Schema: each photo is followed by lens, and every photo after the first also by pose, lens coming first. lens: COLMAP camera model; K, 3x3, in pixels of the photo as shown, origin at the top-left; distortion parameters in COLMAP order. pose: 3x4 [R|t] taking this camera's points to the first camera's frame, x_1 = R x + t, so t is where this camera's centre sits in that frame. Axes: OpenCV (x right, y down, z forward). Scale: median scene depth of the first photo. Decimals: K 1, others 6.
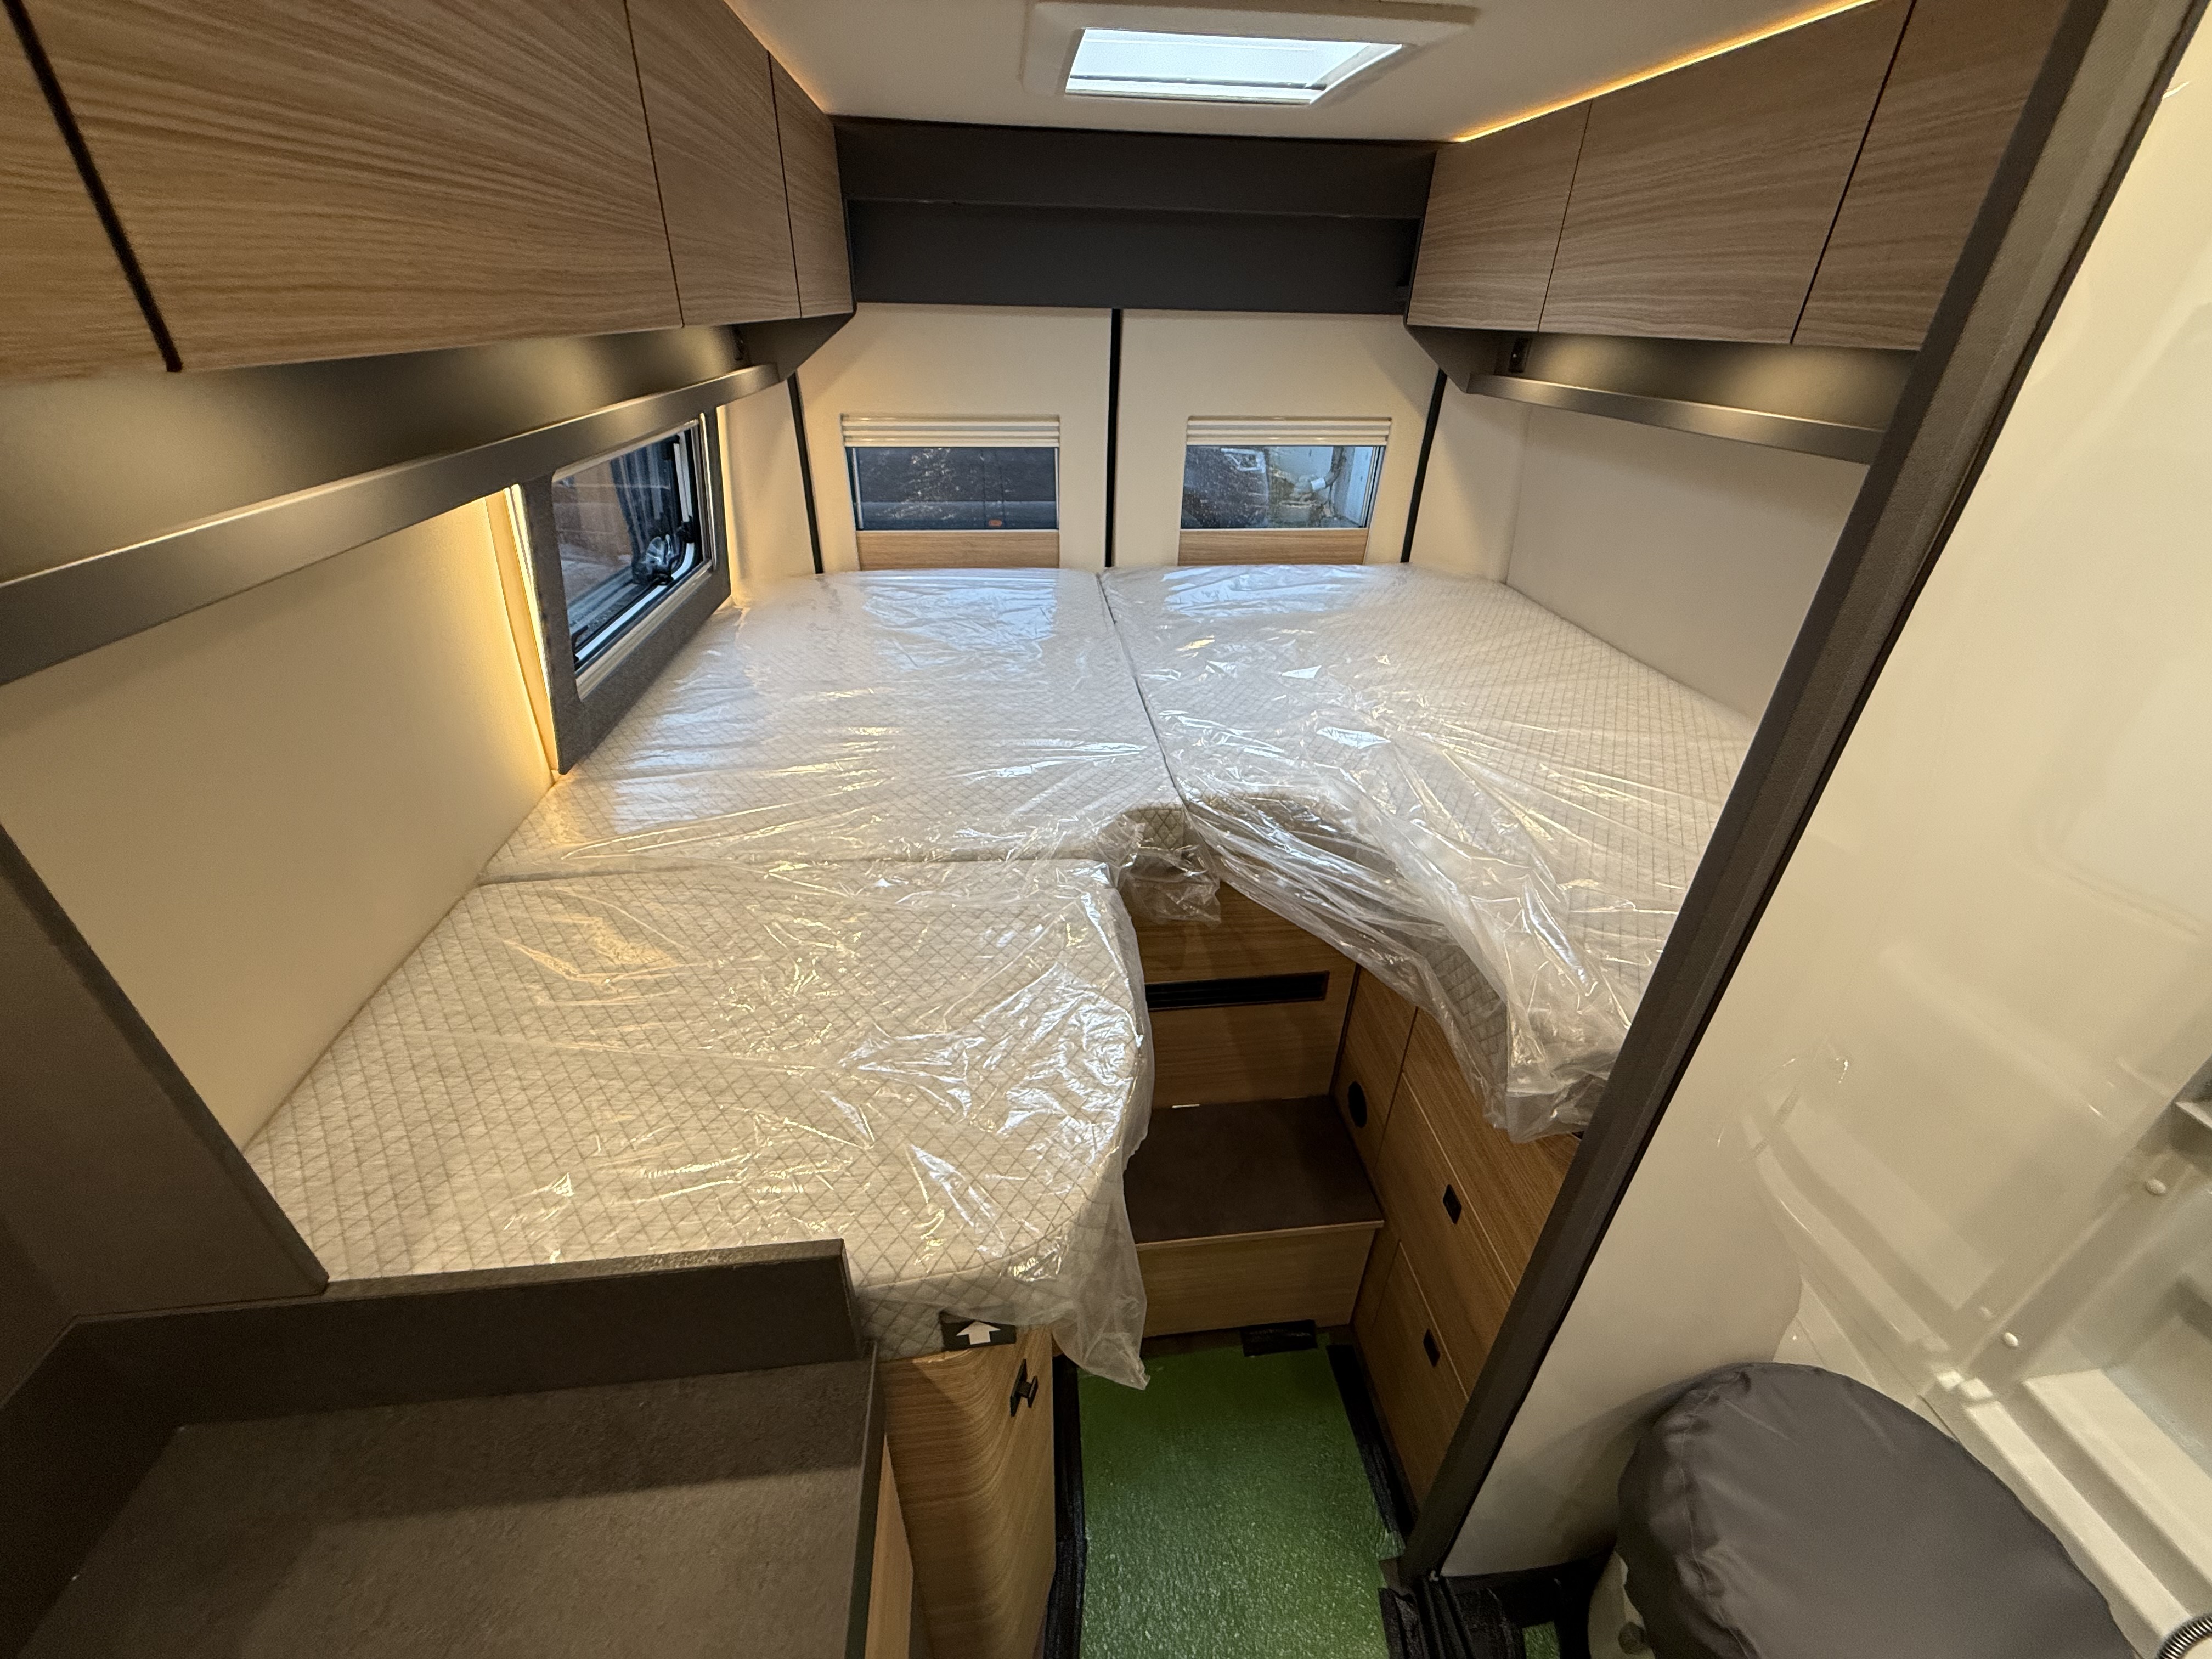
lens RADIAL K [[873.0, 0, 1095.1], [0, 873.0, 830.0], [0, 0, 1]] dist [-0.003496, 0.000178]
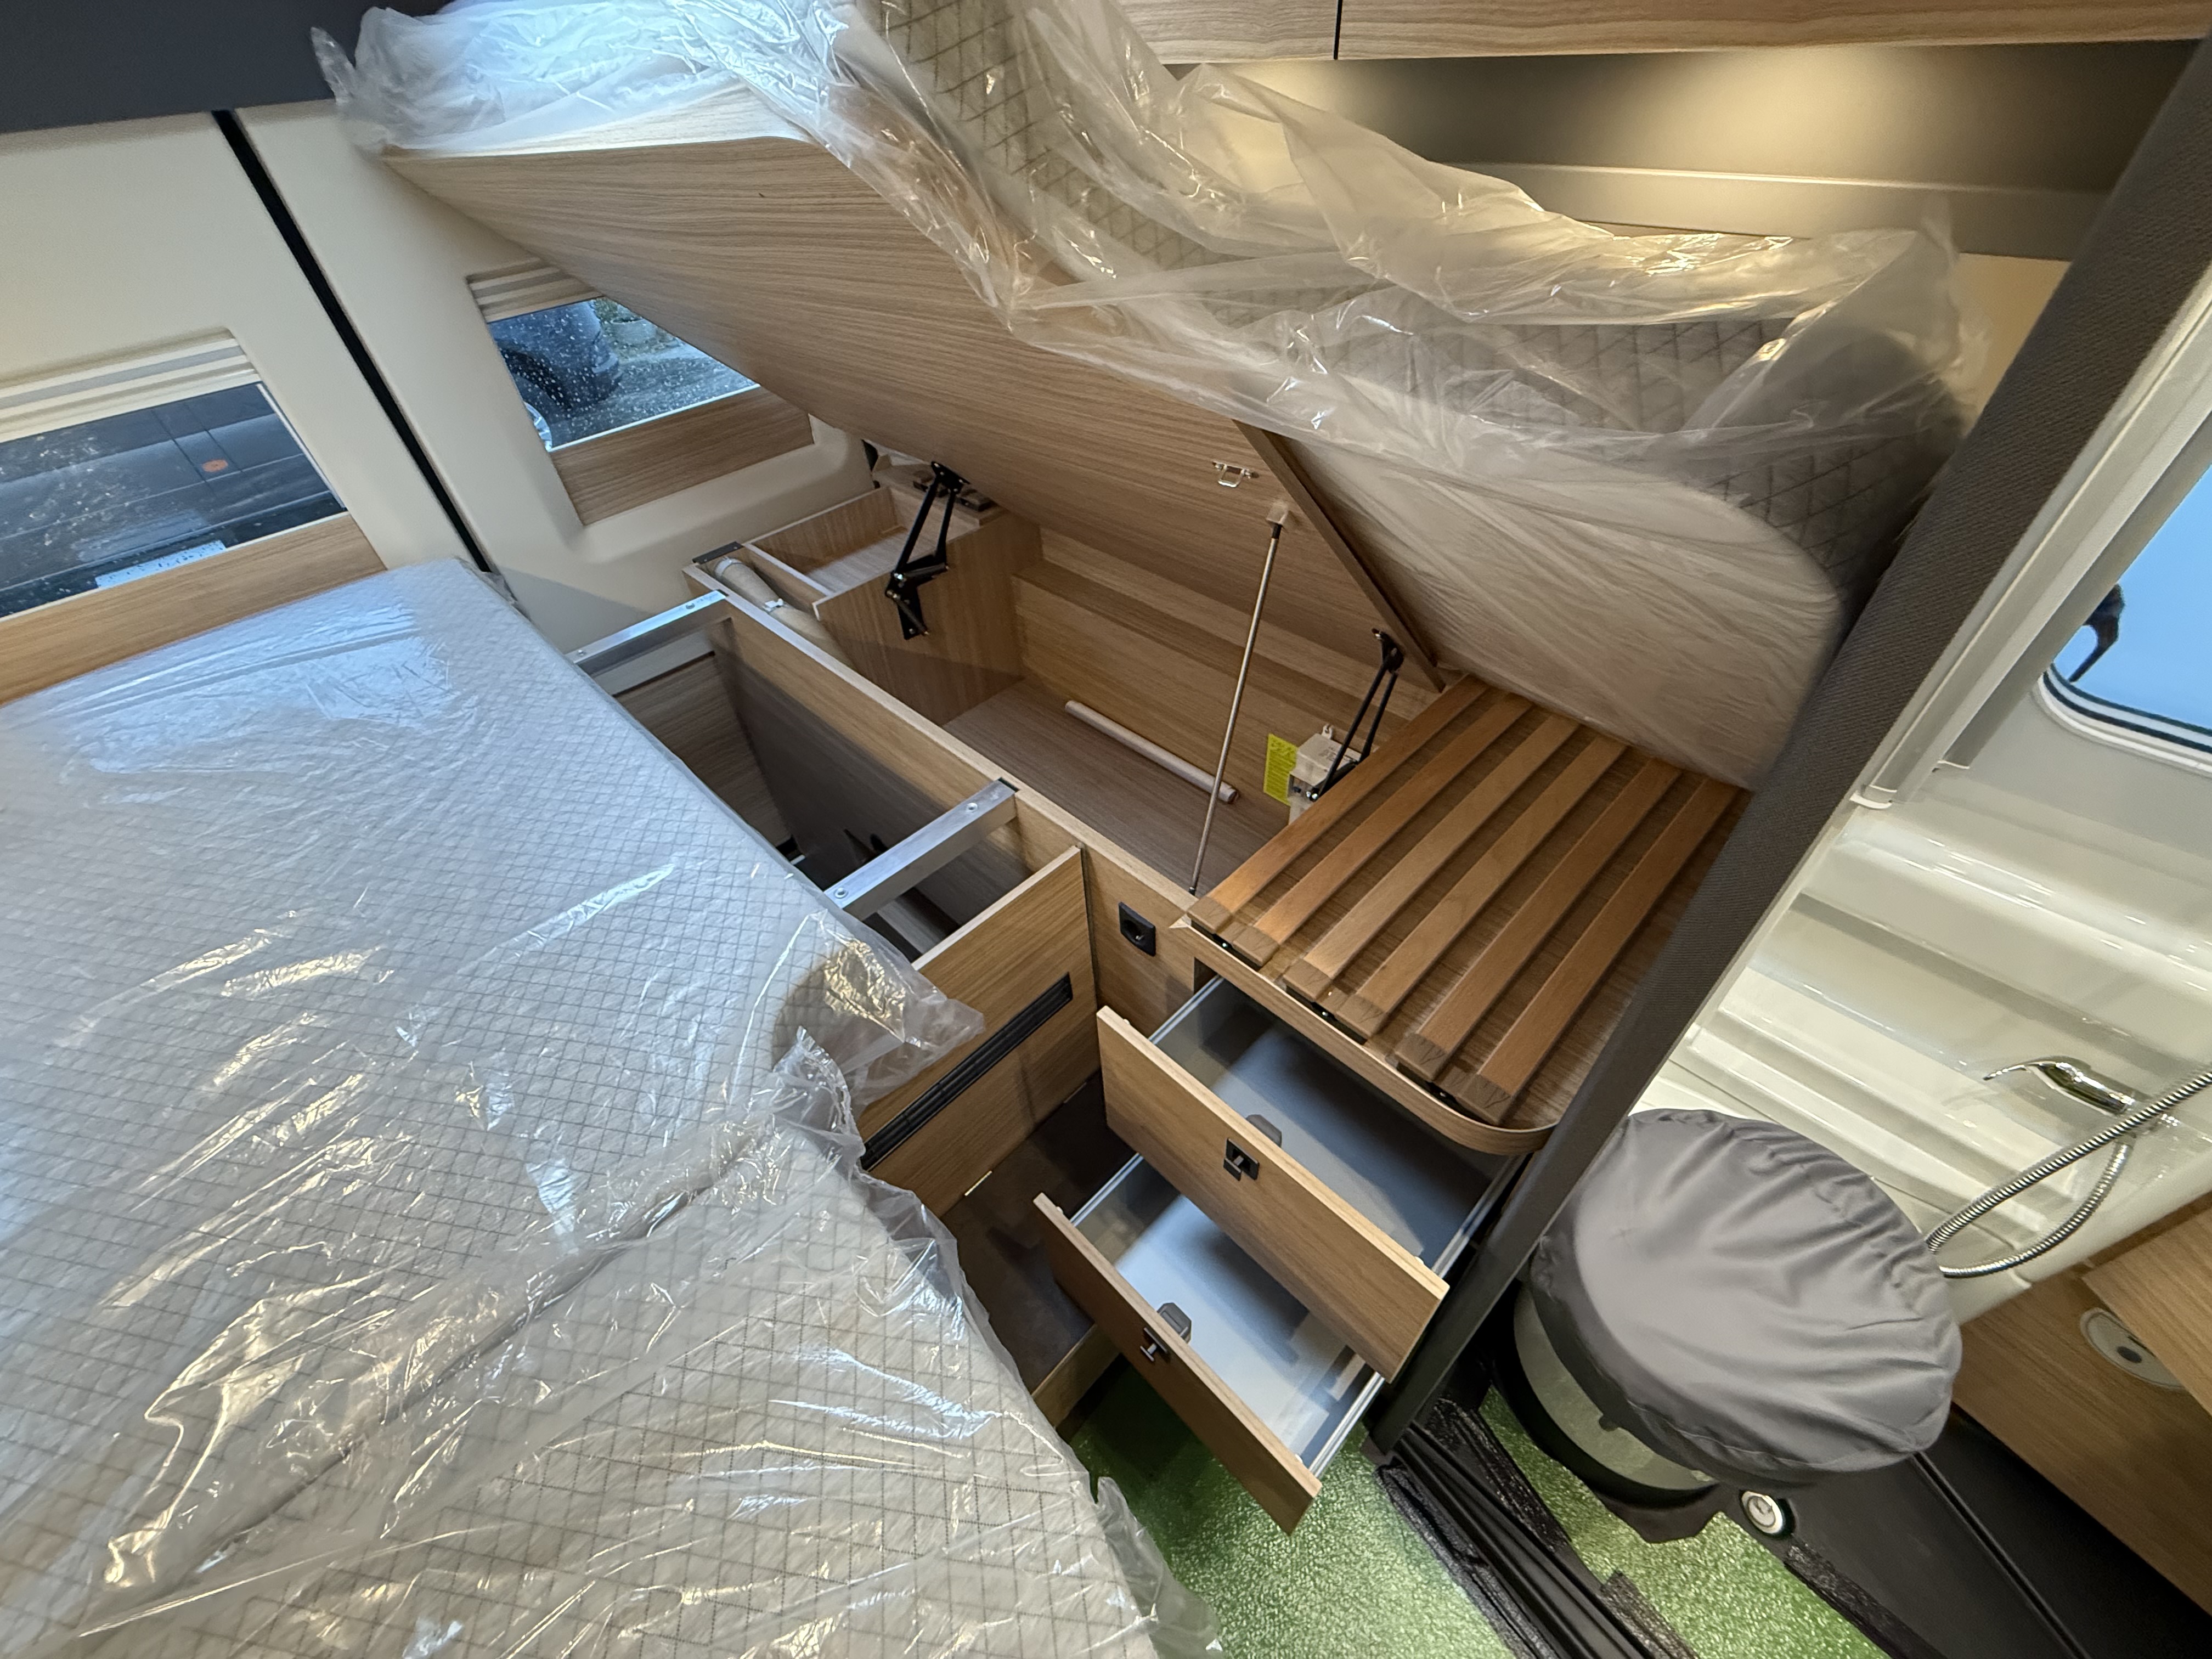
lens RADIAL K [[878.2, 0, 1097.1], [0, 878.2, 827.3], [0, 0, 1]] dist [-0.001528, 0.000201]
pose [[0.776127, -0.480542, 0.408298, 0.013889], [0.392846, 0.874967, 0.283028, -0.159326], [-0.493254, -0.059267, 0.867864, 0.250476]]
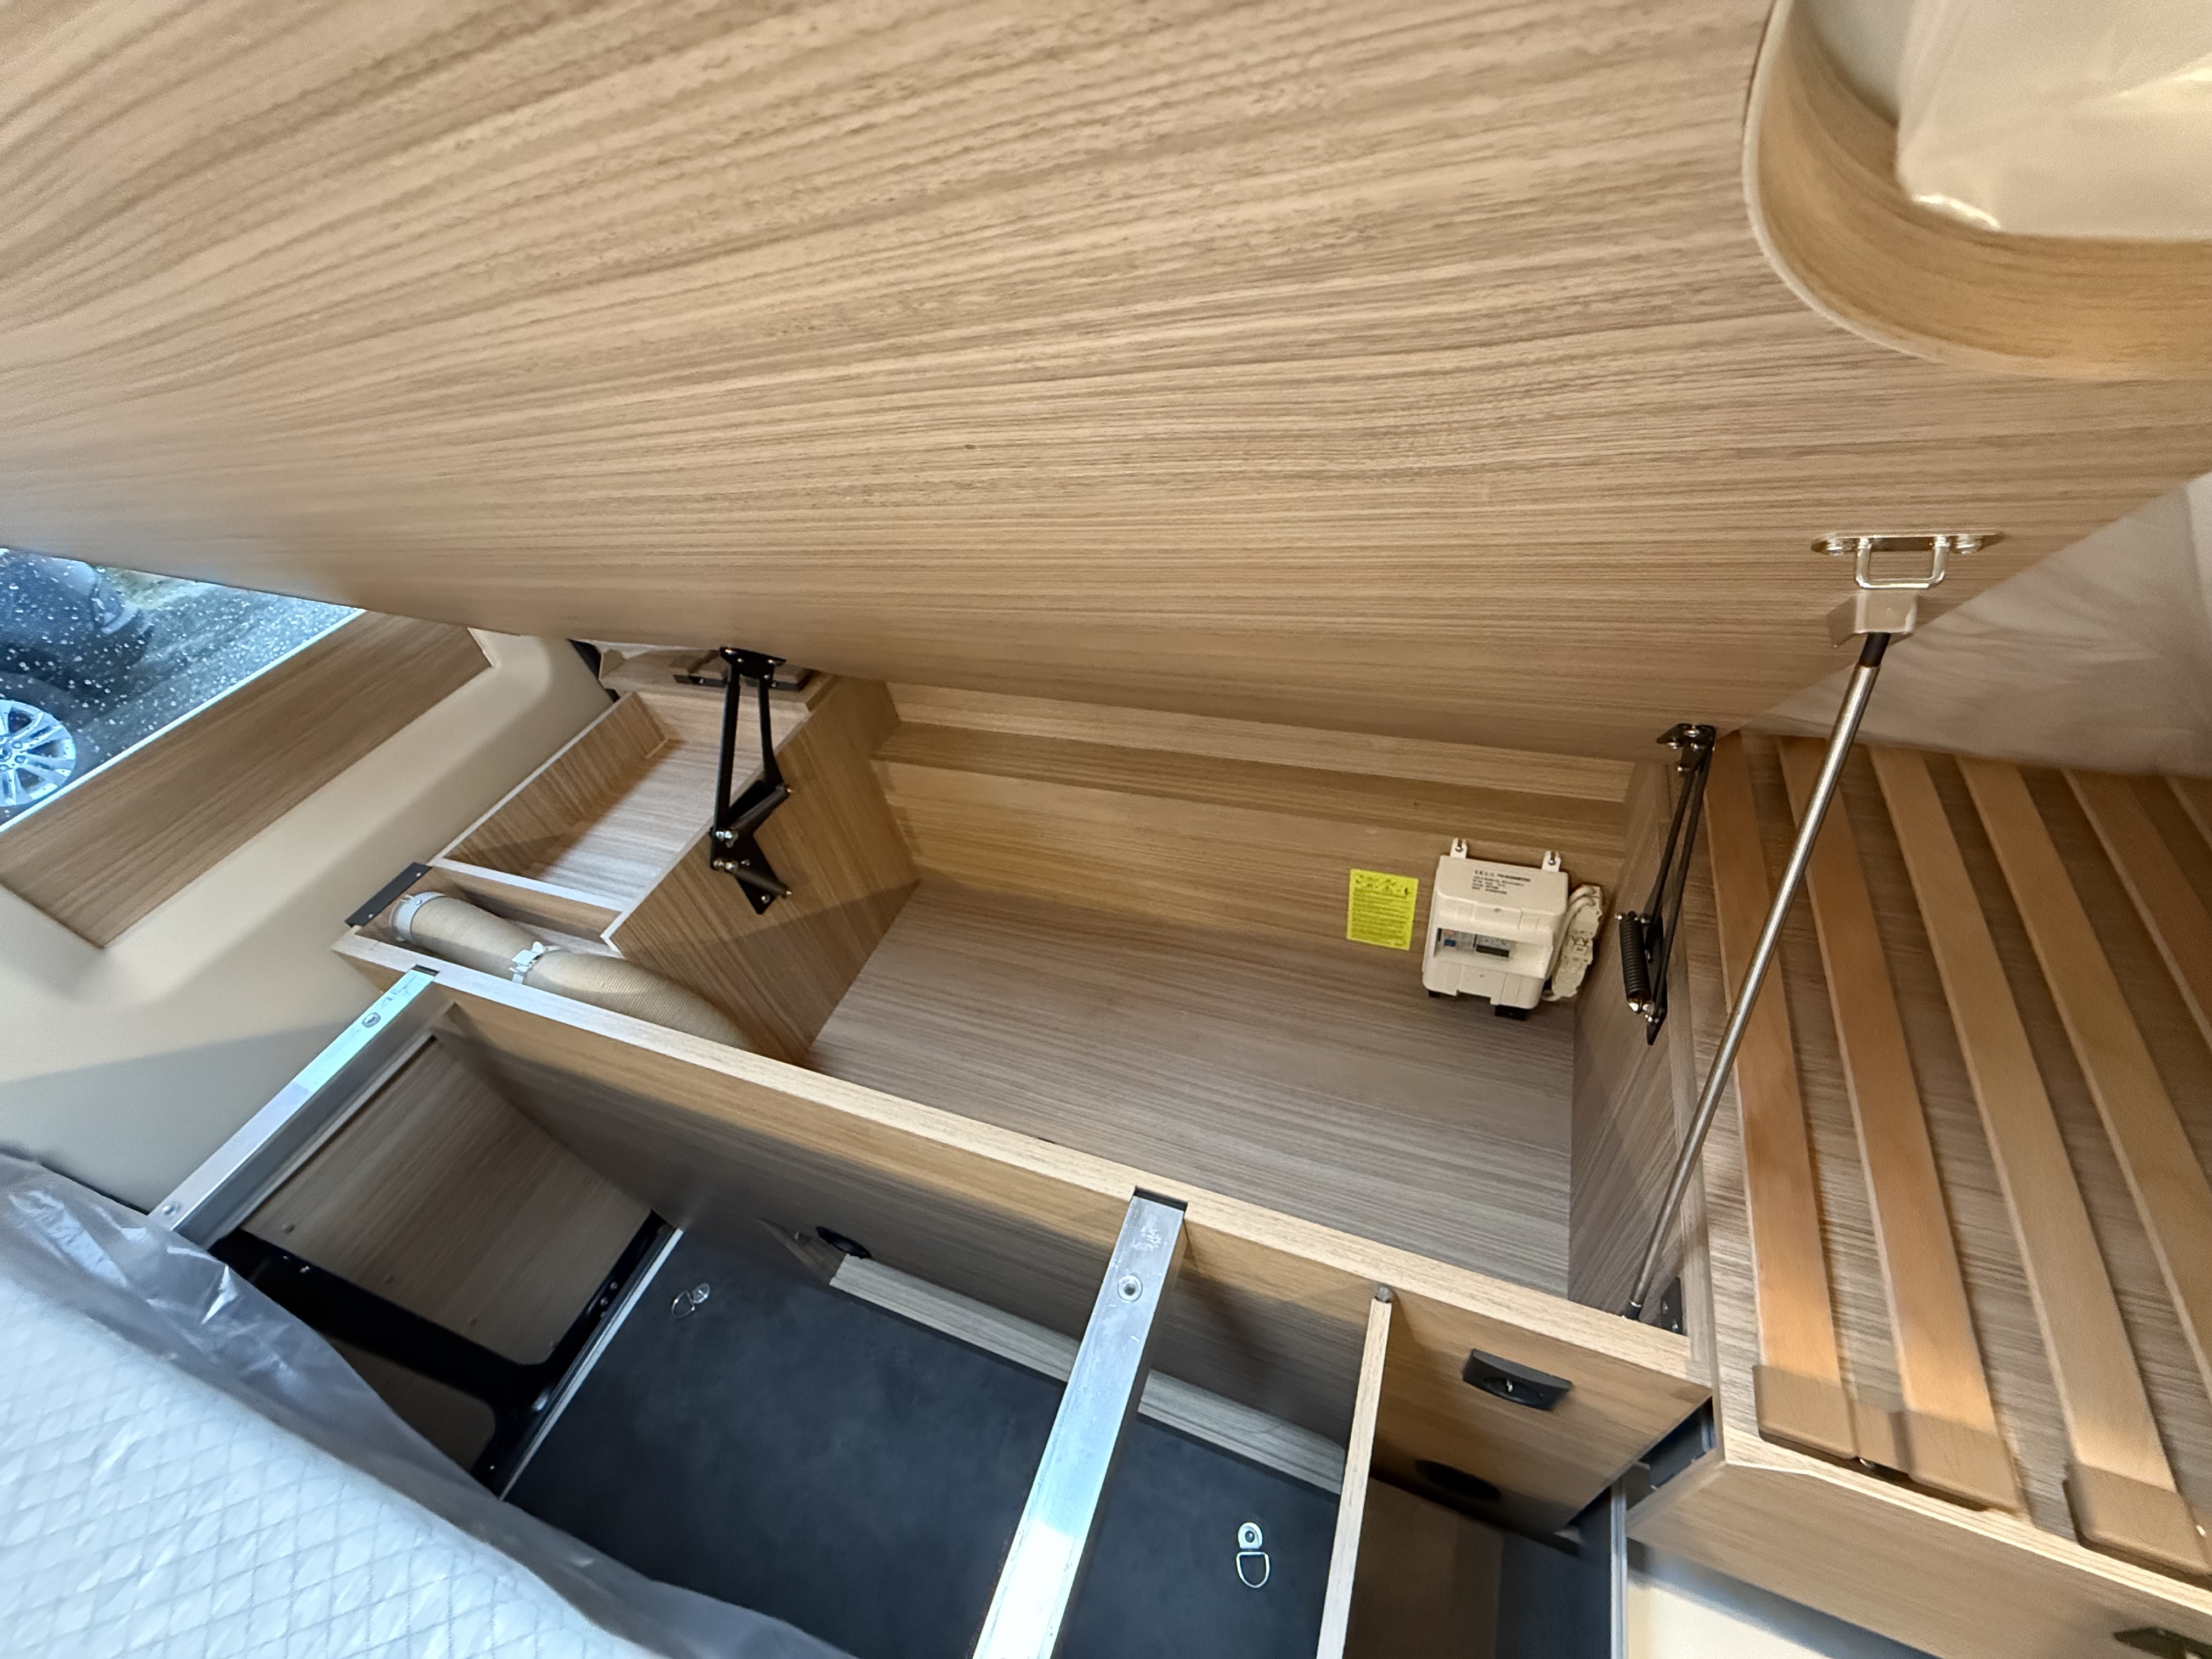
lens RADIAL K [[885.4, 0, 1107.7], [0, 885.4, 841.8], [0, 0, 1]] dist [-0.000911, 0.000204]
pose [[0.444241, -0.687322, 0.574664, 0.139418], [0.605612, 0.703068, 0.372733, -0.278754], [-0.660215, 0.182441, 0.728582, 0.606992]]
